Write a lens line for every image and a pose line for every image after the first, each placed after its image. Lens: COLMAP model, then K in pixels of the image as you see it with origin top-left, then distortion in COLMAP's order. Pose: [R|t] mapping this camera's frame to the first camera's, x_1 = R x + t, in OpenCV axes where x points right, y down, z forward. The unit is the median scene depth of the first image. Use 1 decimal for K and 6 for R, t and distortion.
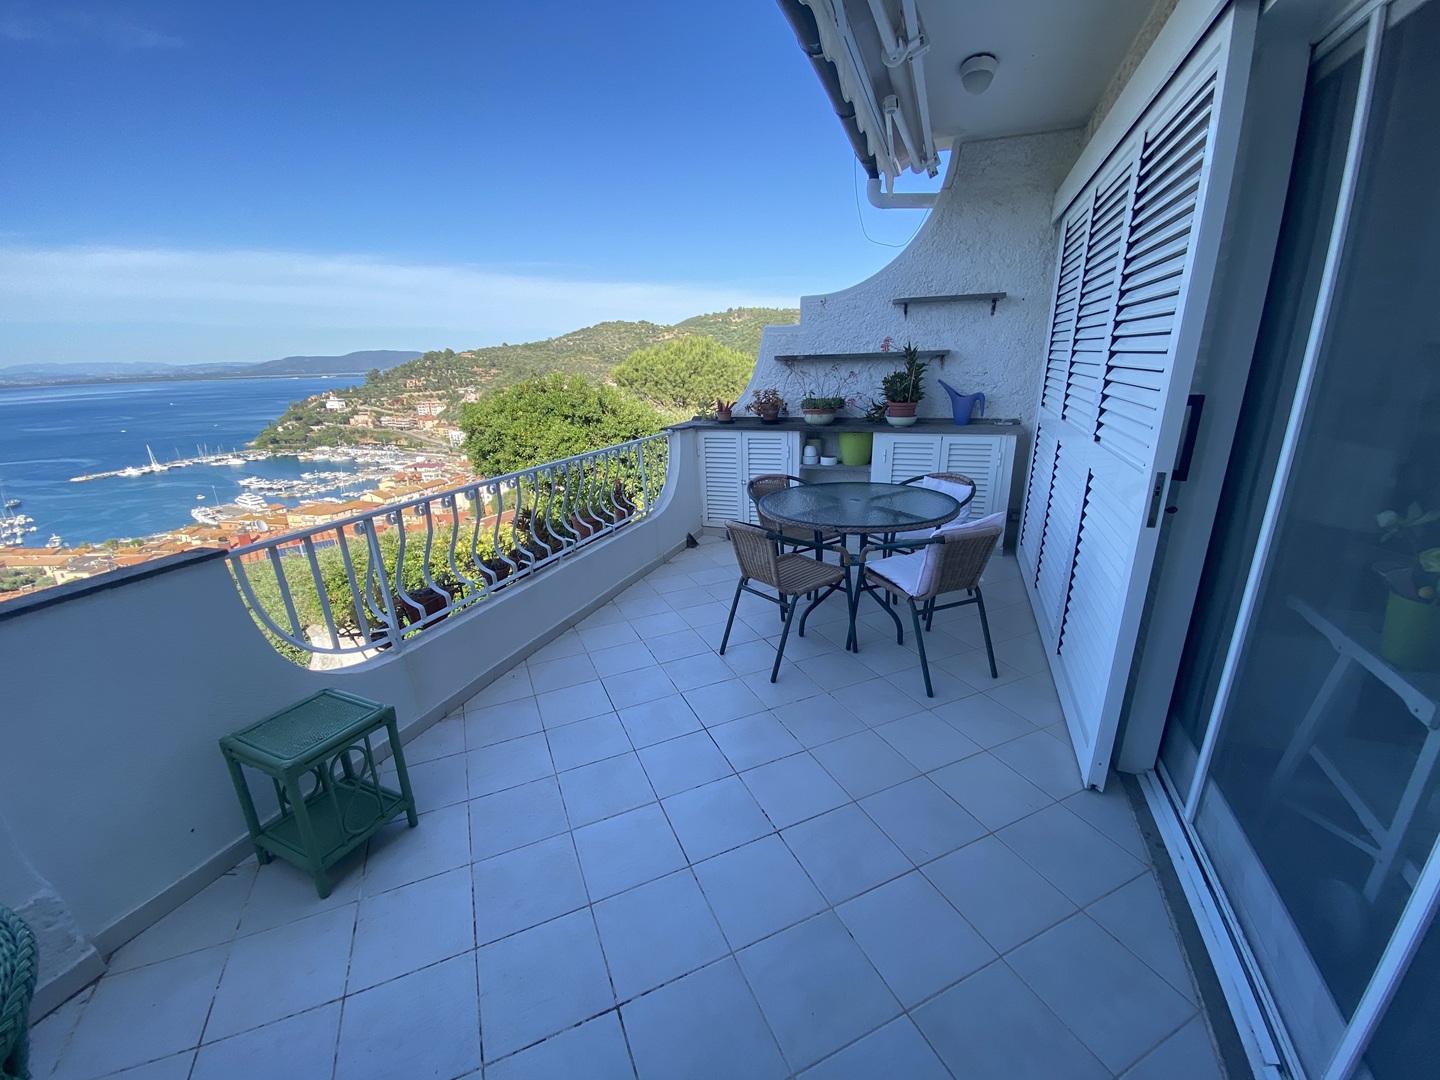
lens RADIAL K [[586.0, 0, 731.6], [0, 586.0, 544.0], [0, 0, 1]] dist [0.005647, -0.014742]
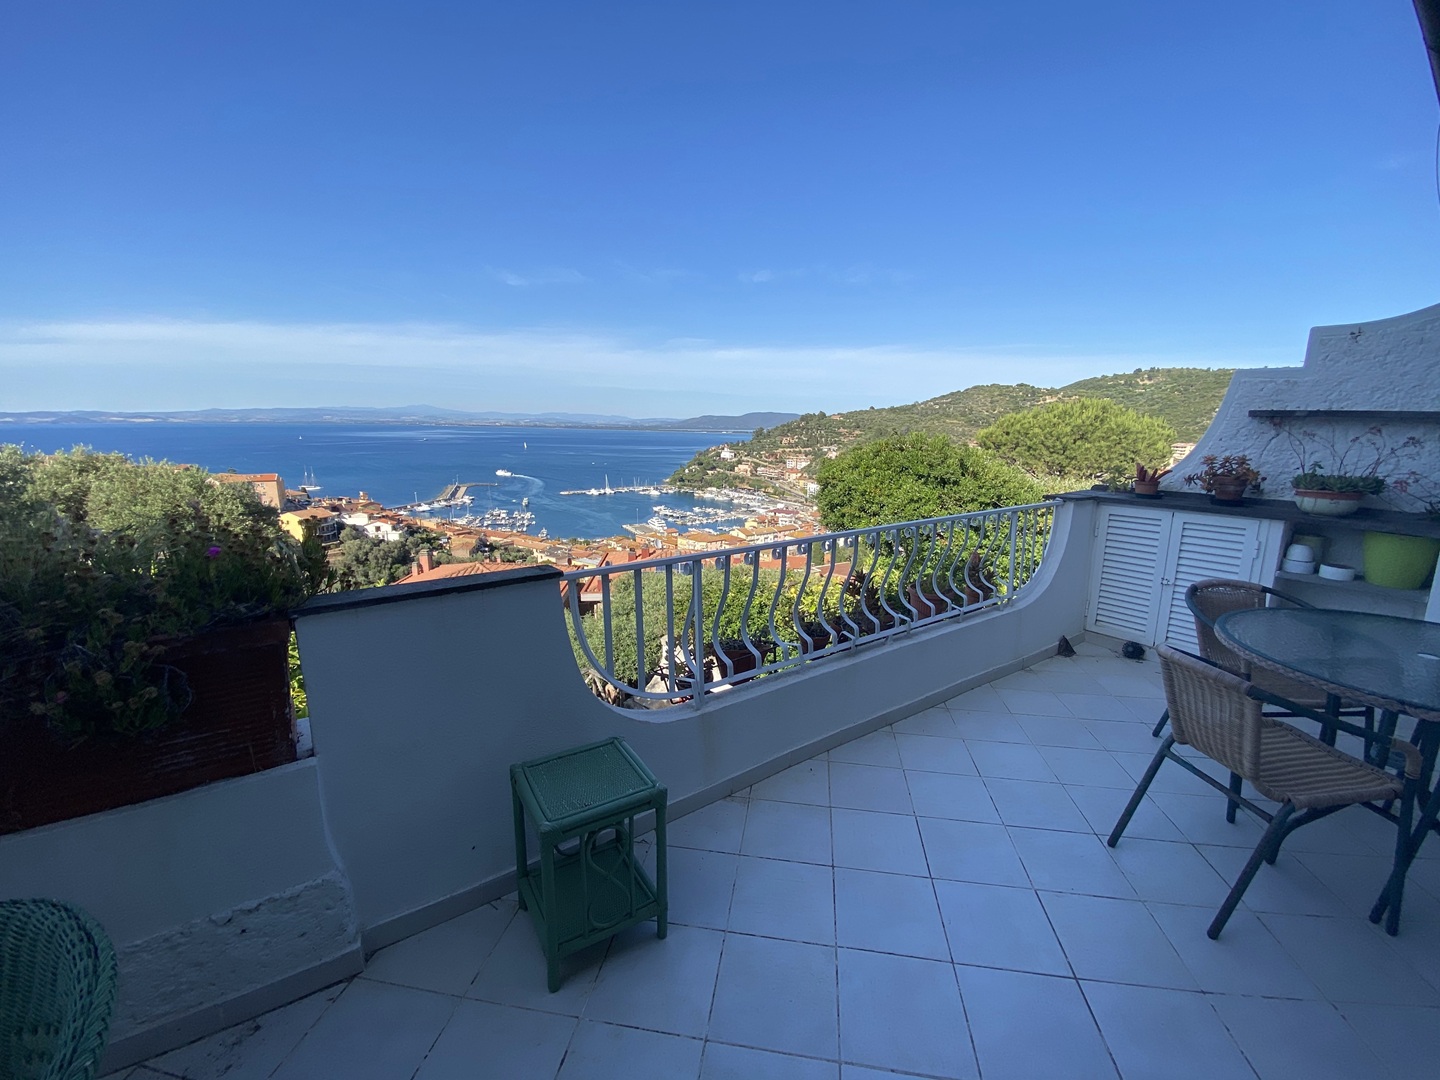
lens RADIAL K [[586.0, 0, 721.8], [0, 586.0, 539.3], [0, 0, 1]] dist [0.005647, -0.014742]
pose [[0.828398, 0.133916, -0.543896, -0.050702], [-0.192634, 0.979885, -0.052135, -0.020039], [0.525973, 0.147962, 0.837532, 0.143704]]
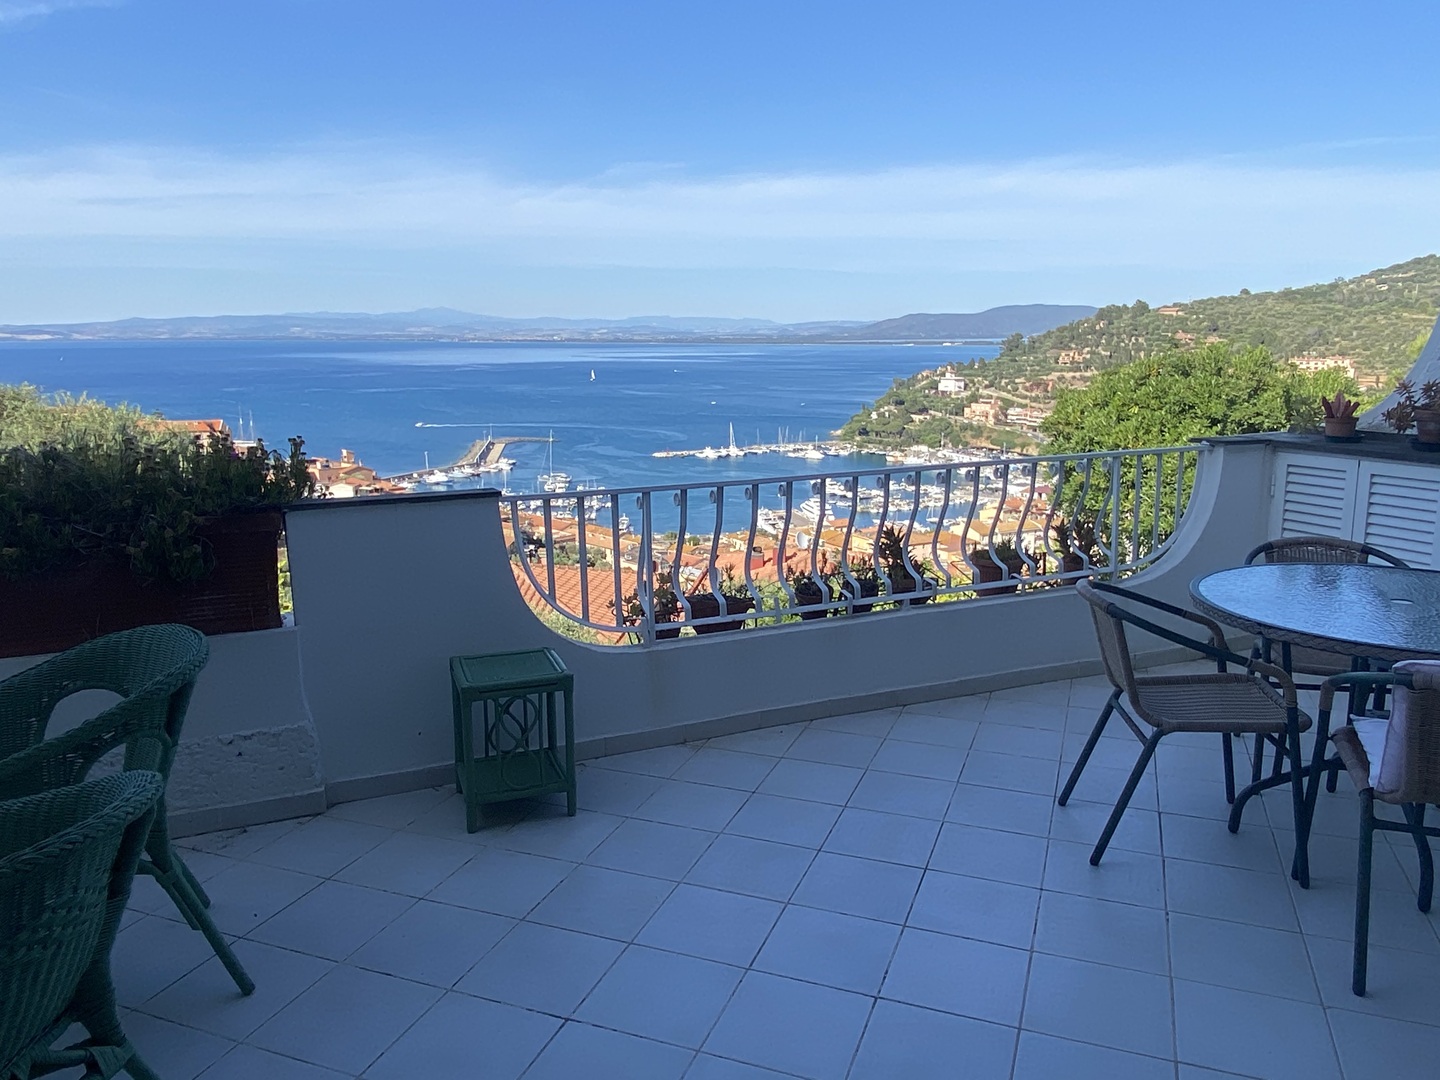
lens RADIAL K [[1042.2, 0, 708.0], [0, 1042.2, 549.1], [0, 0, 1]] dist [0.071106, -0.084681]
pose [[0.690481, 0.160409, -0.705340, 0.365258], [-0.223301, 0.974745, 0.003081, 0.010157], [0.688021, 0.155376, 0.708862, -0.043822]]
